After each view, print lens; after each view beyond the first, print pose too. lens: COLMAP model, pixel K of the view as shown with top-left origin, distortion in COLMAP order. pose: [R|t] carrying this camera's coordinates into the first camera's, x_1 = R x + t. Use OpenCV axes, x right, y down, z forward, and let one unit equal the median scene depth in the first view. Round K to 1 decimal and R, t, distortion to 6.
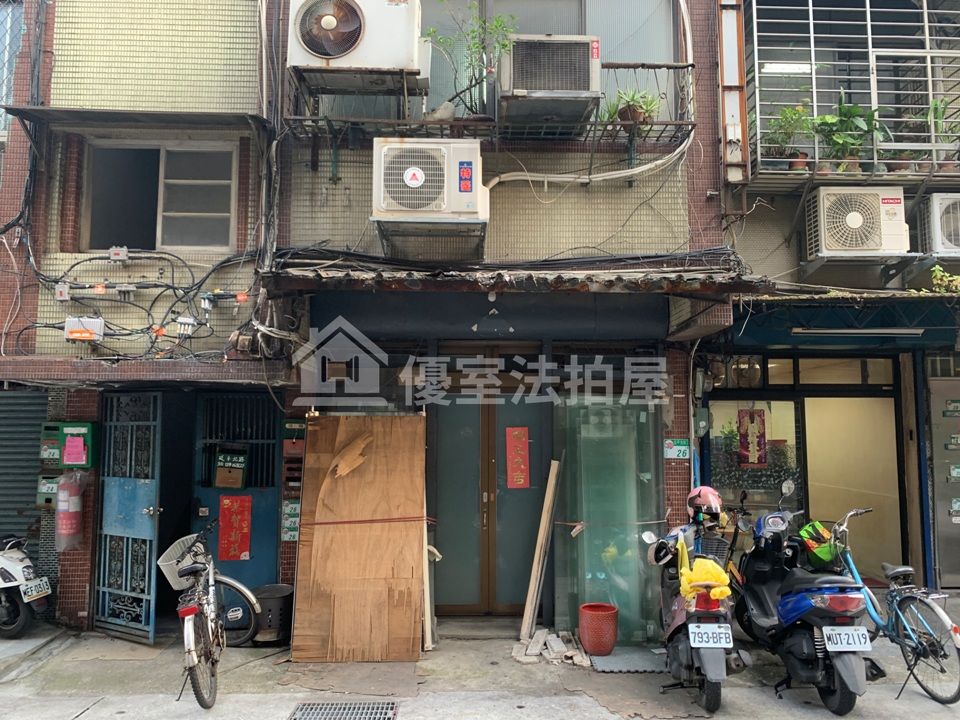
lens RADIAL K [[737.8, 0, 480.0], [0, 737.8, 360.0], [0, 0, 1]] dist [0.010505, -0.008540]
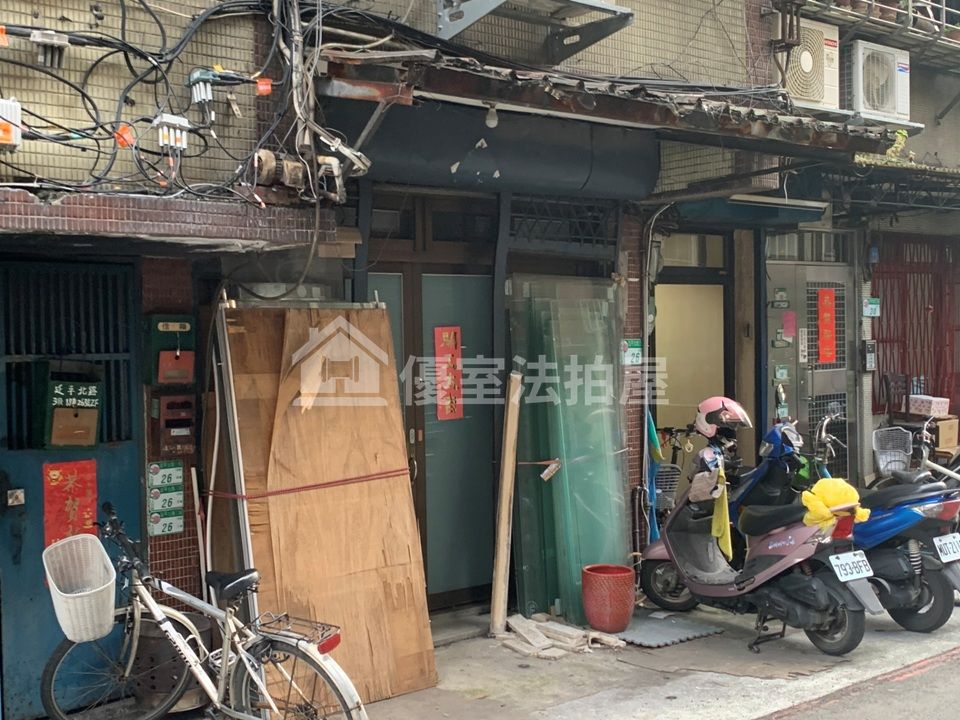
lens RADIAL K [[1277.9, 0, 465.2], [0, 1277.9, 375.6], [0, 0, 1]] dist [0.100819, -0.313730]
pose [[0.765611, -0.035890, 0.642301, -0.710960], [-0.042961, 0.993361, 0.106716, 0.015895], [-0.641867, -0.109297, 0.758987, 0.146709]]
